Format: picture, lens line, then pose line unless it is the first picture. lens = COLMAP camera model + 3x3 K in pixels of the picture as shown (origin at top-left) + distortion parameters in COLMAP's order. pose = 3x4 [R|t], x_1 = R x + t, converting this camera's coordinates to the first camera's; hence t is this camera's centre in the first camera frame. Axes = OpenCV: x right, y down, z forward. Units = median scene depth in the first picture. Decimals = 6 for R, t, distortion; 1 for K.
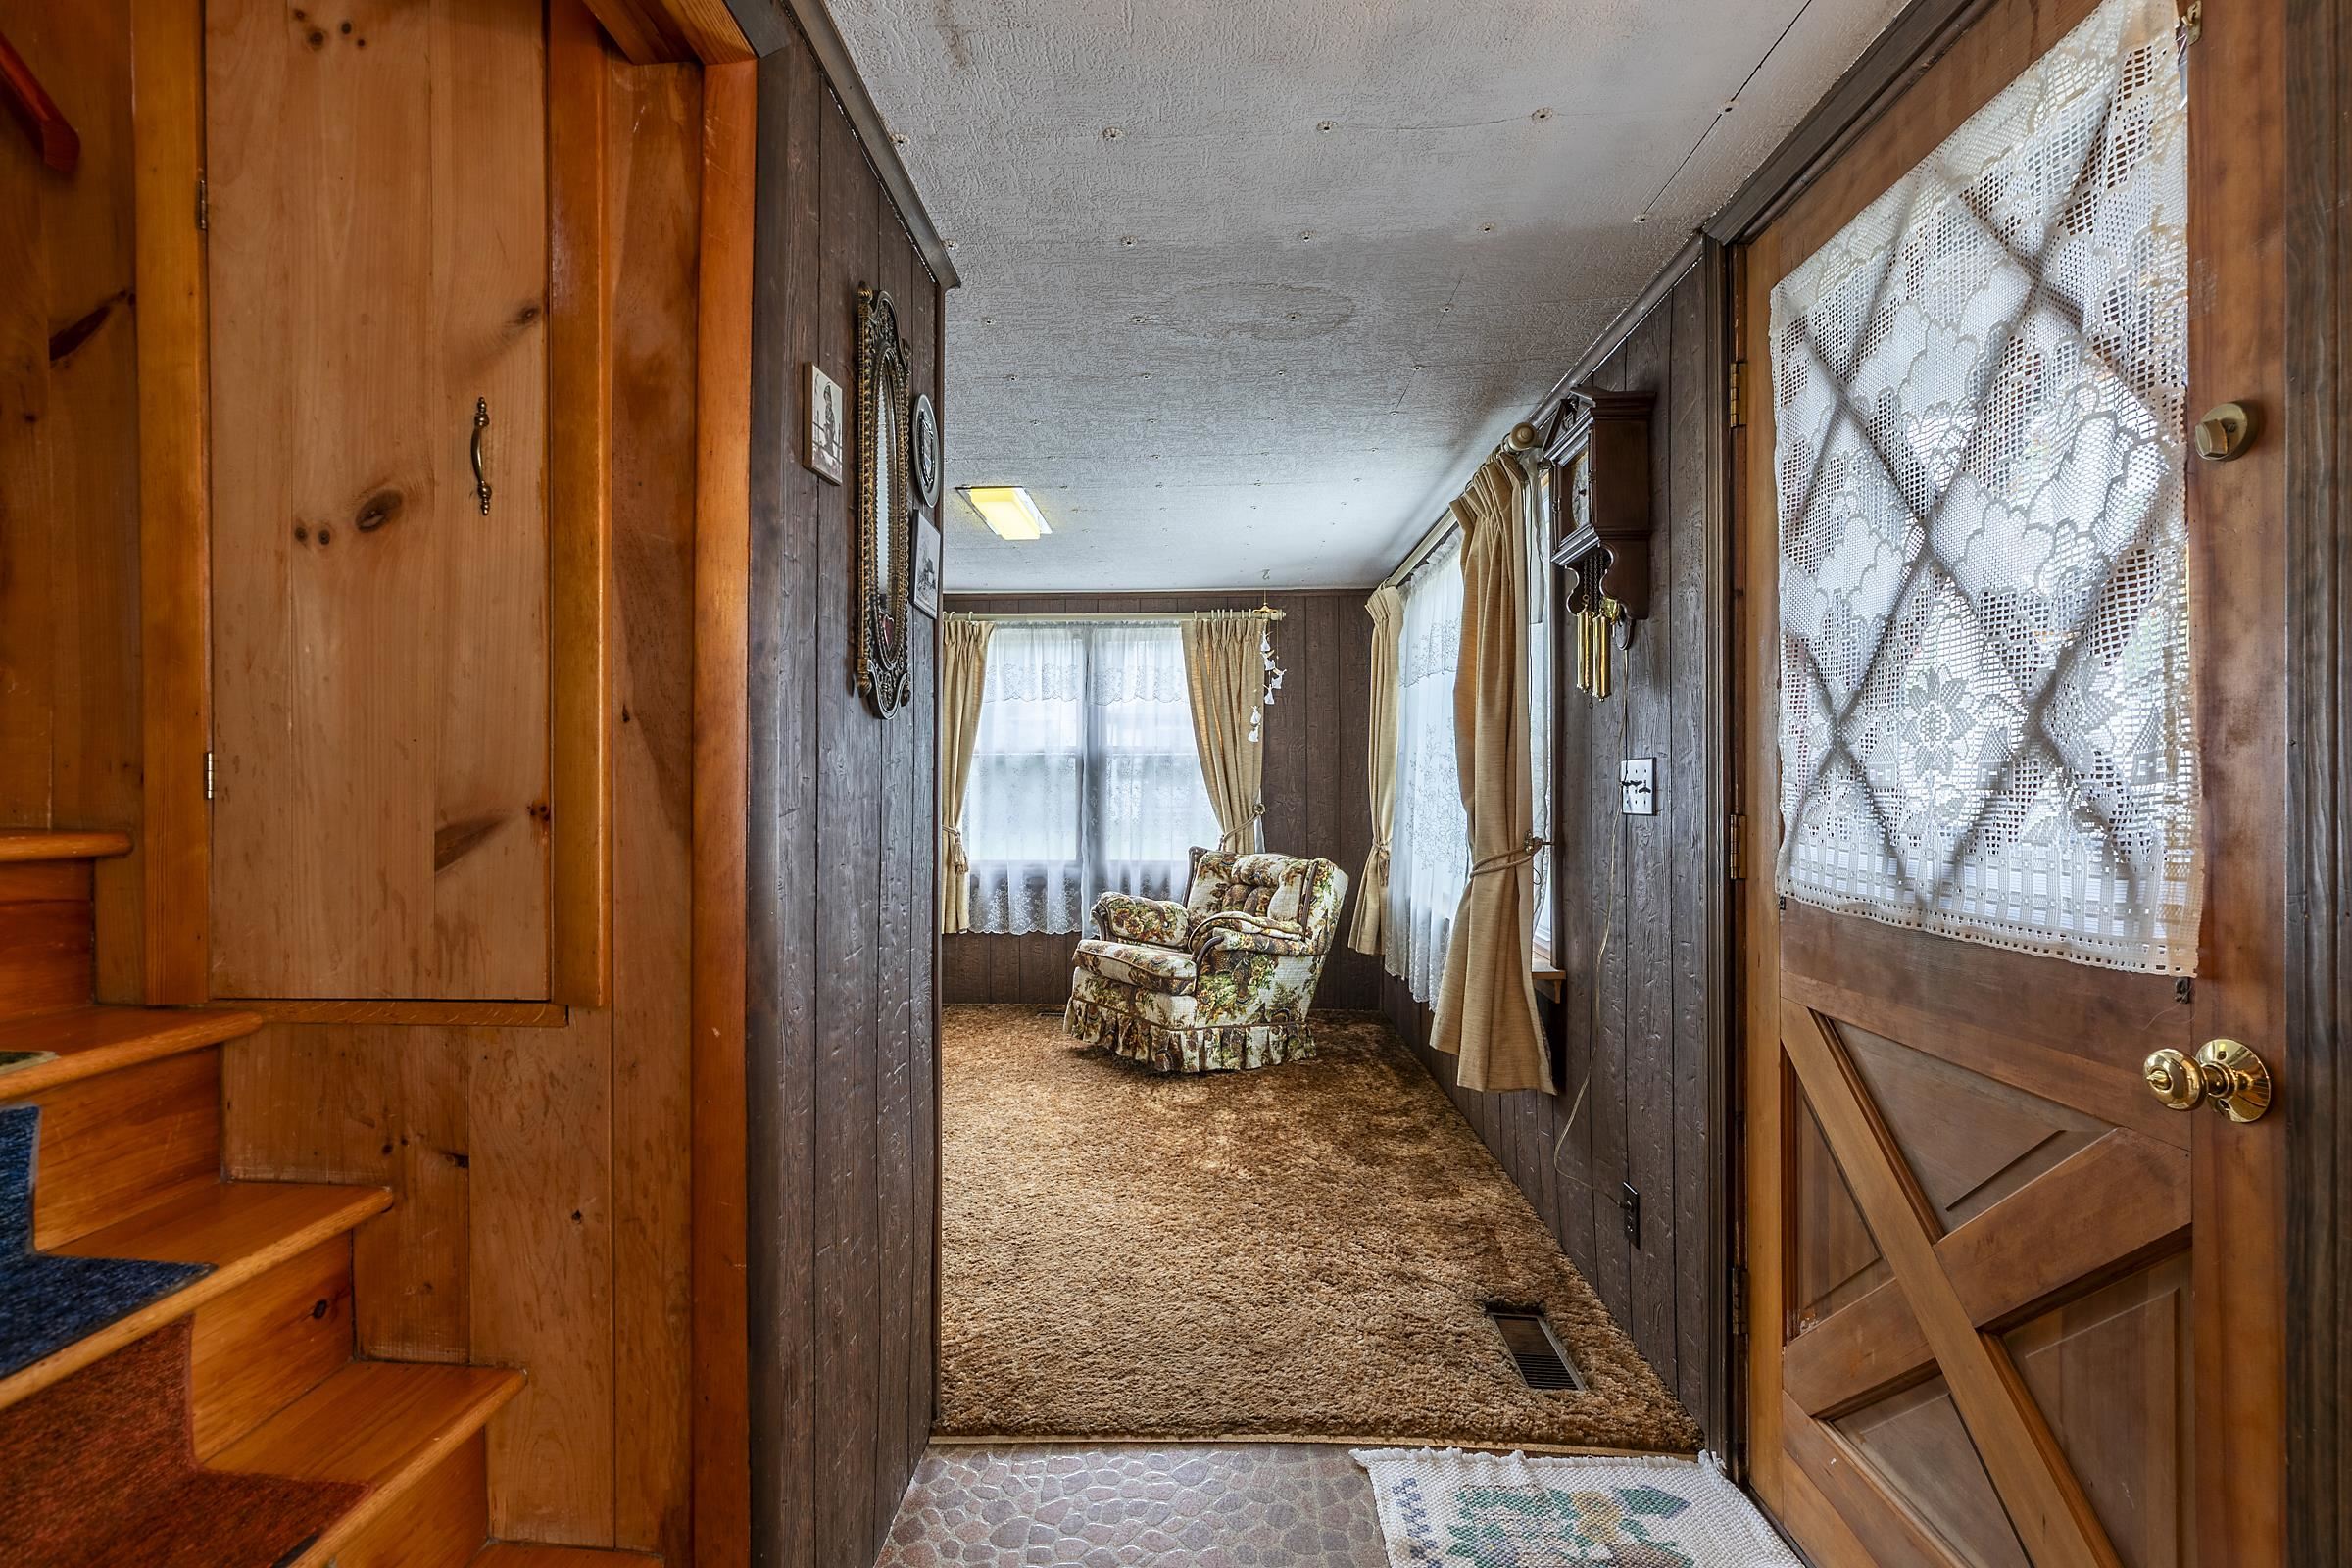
lens RADIAL K [[1064.0, 0, 1176.6], [0, 1064.0, 785.1], [0, 0, 1]] dist [0.004489, 0.000823]
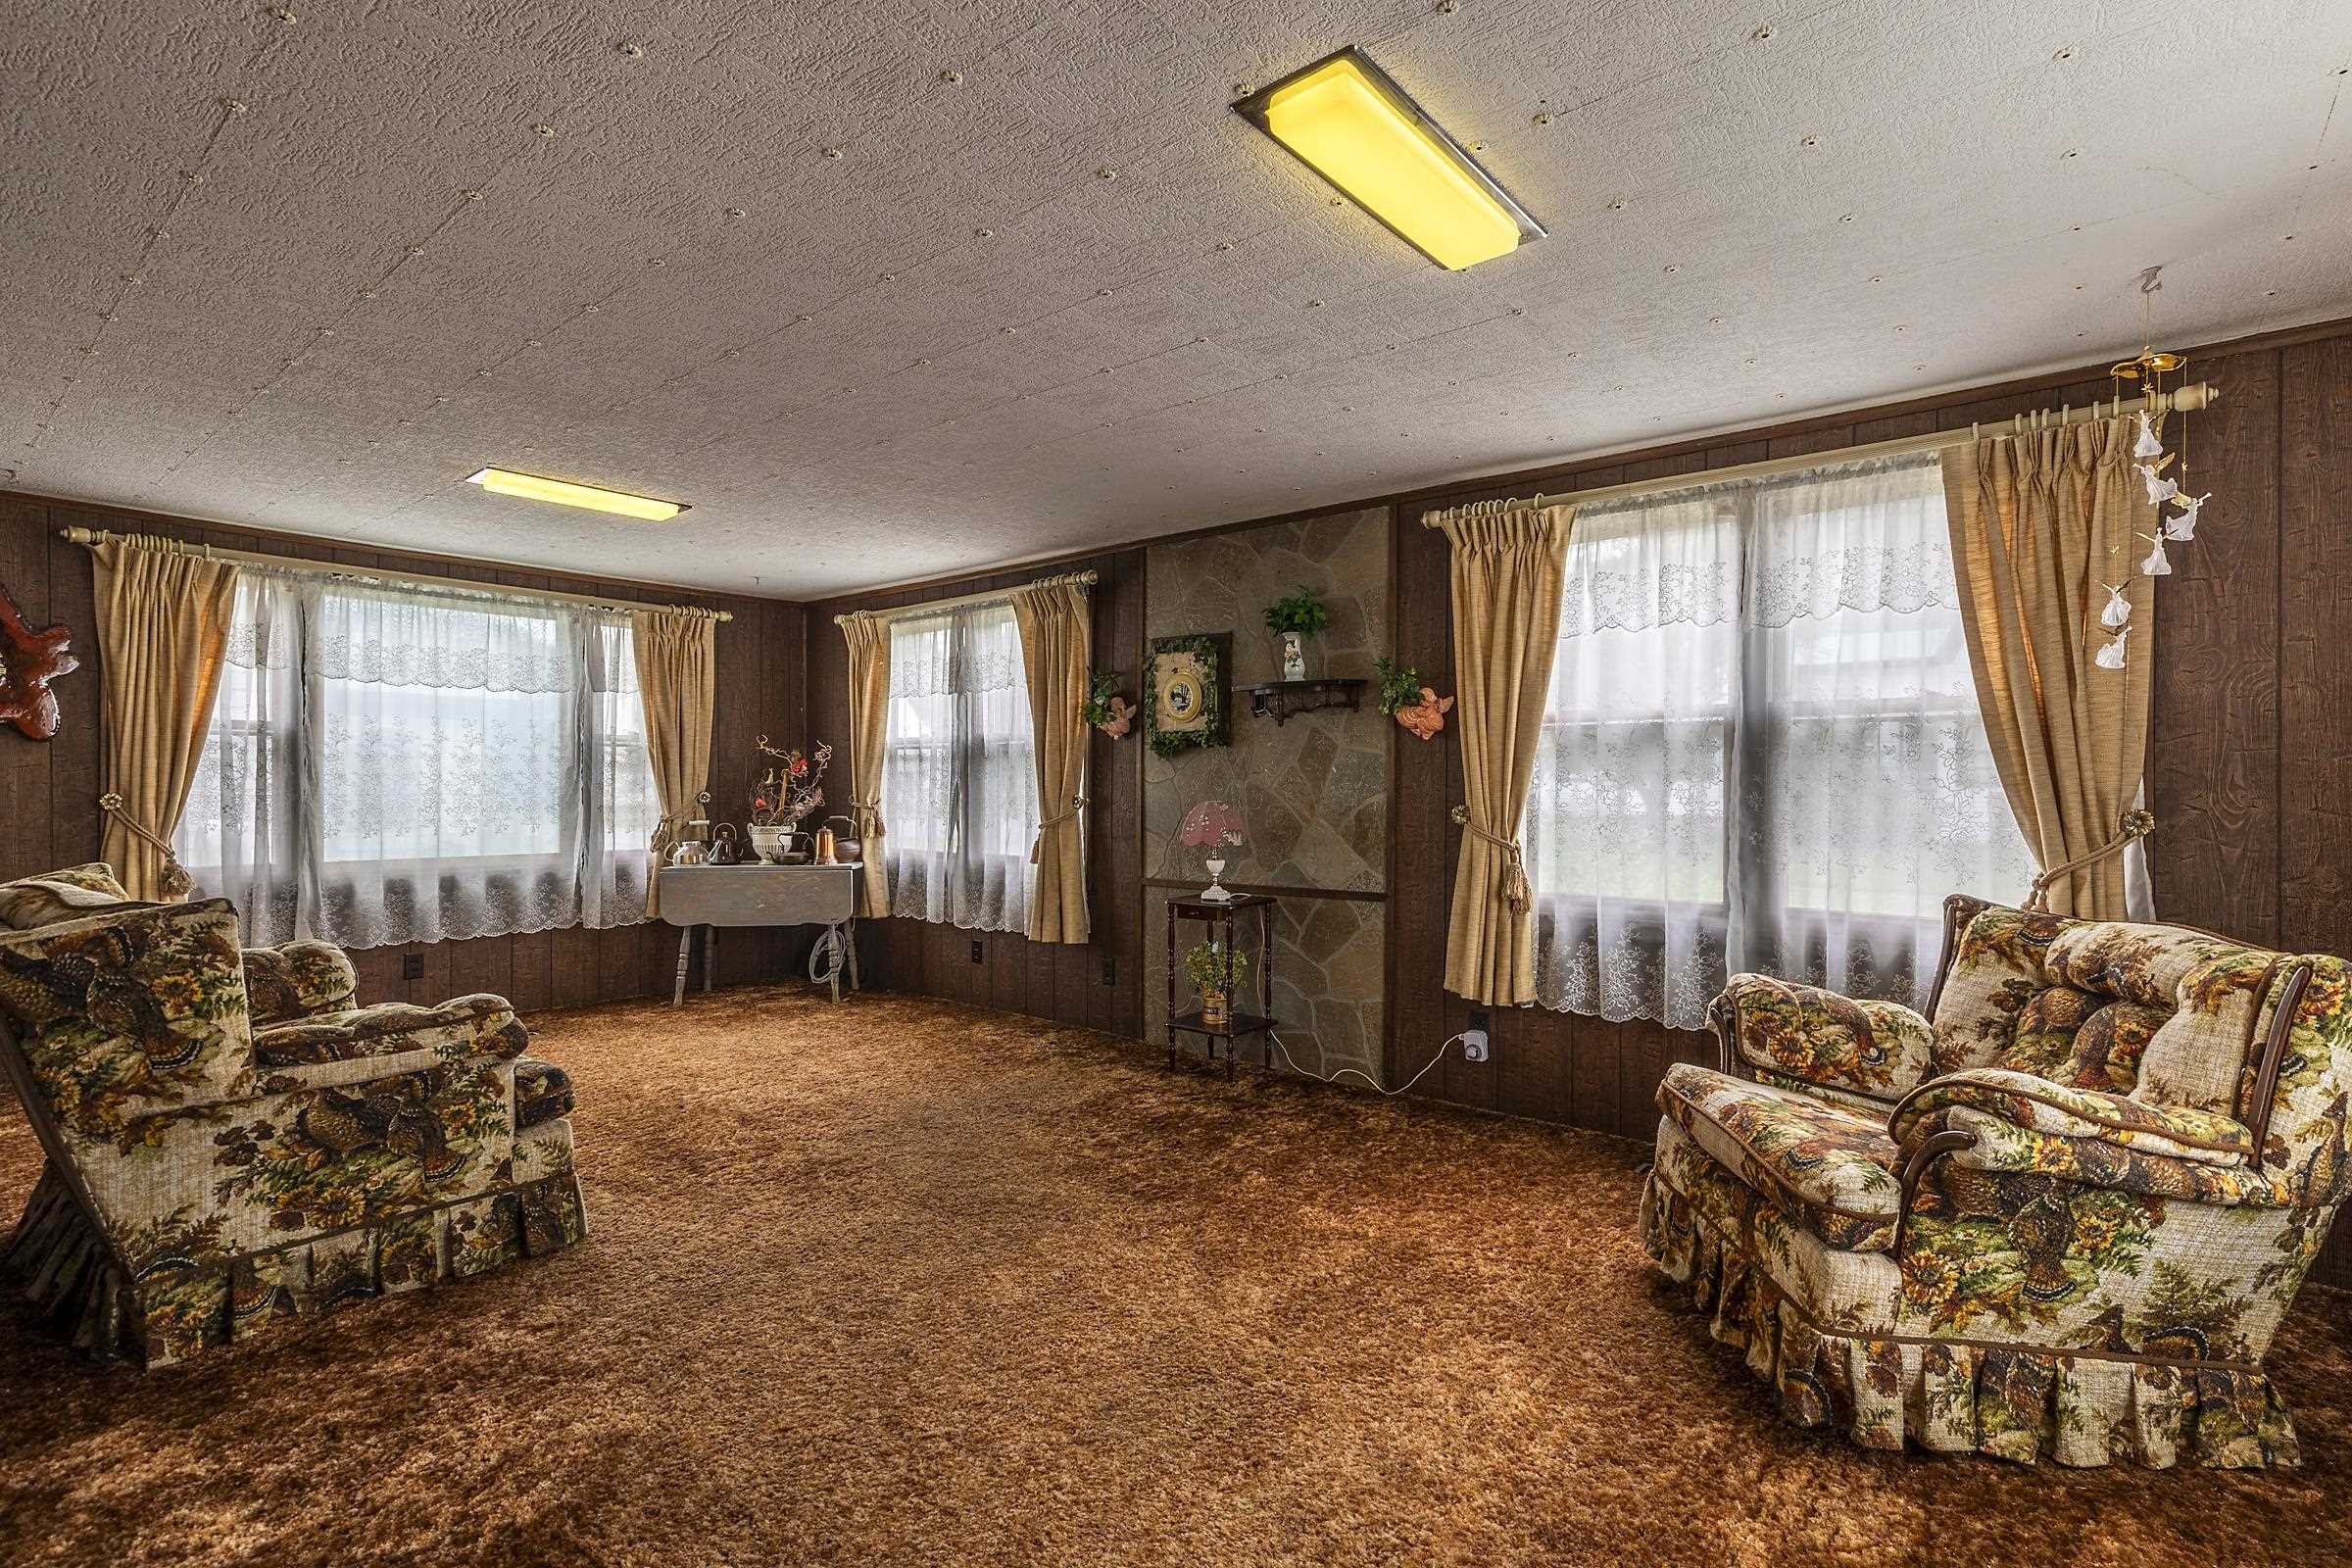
lens RADIAL K [[1147.3, 0, 1183.8], [0, 1147.3, 788.4], [0, 0, 1]] dist [0.005017, 0.000090]
pose [[0.798281, 0.007786, -0.602235, 0.055260], [-0.008674, 0.999961, 0.001431, 0.012148], [0.602223, 0.004082, 0.798318, 0.400500]]
